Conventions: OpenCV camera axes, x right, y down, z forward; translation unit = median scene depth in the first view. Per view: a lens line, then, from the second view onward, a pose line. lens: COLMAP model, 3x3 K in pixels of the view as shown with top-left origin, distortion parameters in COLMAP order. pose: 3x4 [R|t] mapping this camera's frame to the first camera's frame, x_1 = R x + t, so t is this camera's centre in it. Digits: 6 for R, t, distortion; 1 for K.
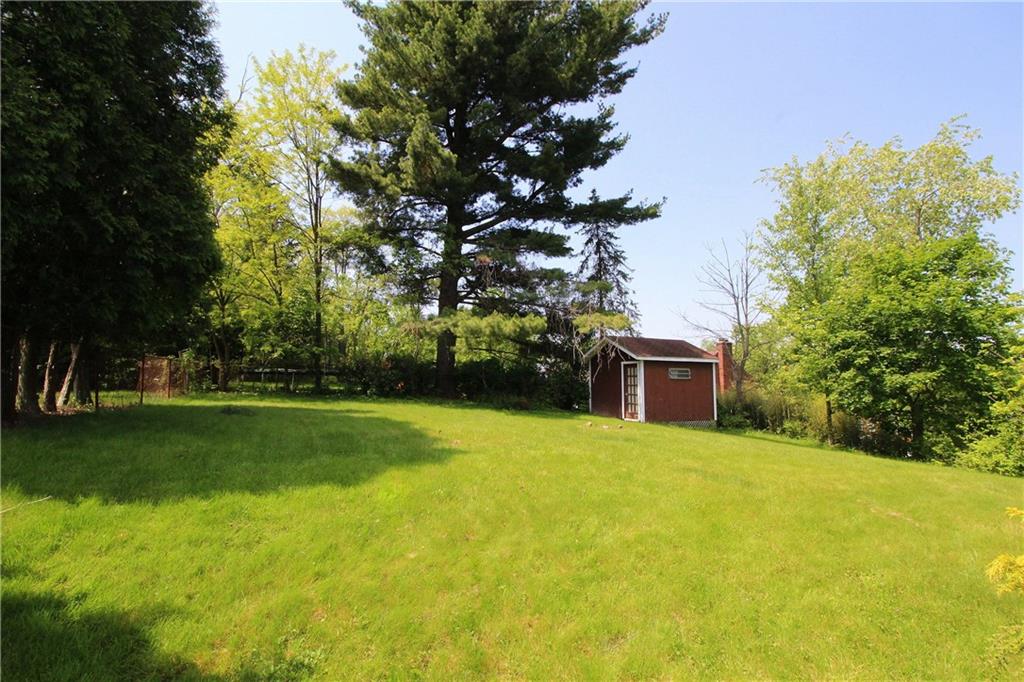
lens RADIAL K [[465.5, 0, 515.0], [0, 465.5, 339.0], [0, 0, 1]] dist [-0.027084, -0.001833]
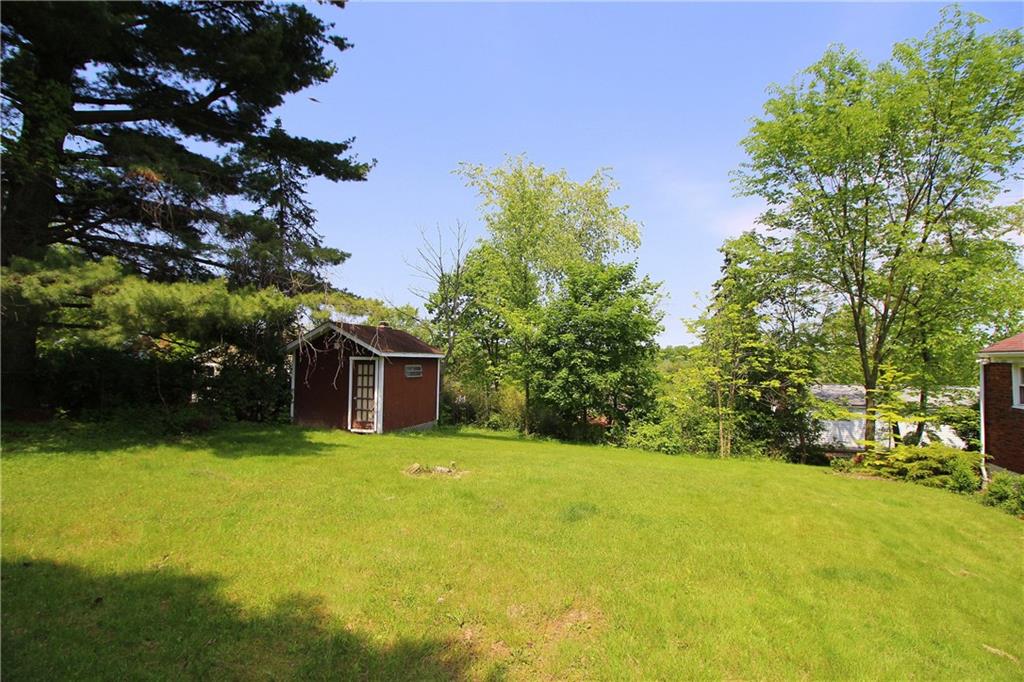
lens RADIAL K [[465.5, 0, 510.3], [0, 465.5, 339.4], [0, 0, 1]] dist [-0.027084, -0.001833]
pose [[0.683601, 0.036381, 0.728949, -0.148885], [-0.075706, 0.996904, 0.021242, -0.015912], [-0.725919, -0.069708, 0.684239, 0.273594]]
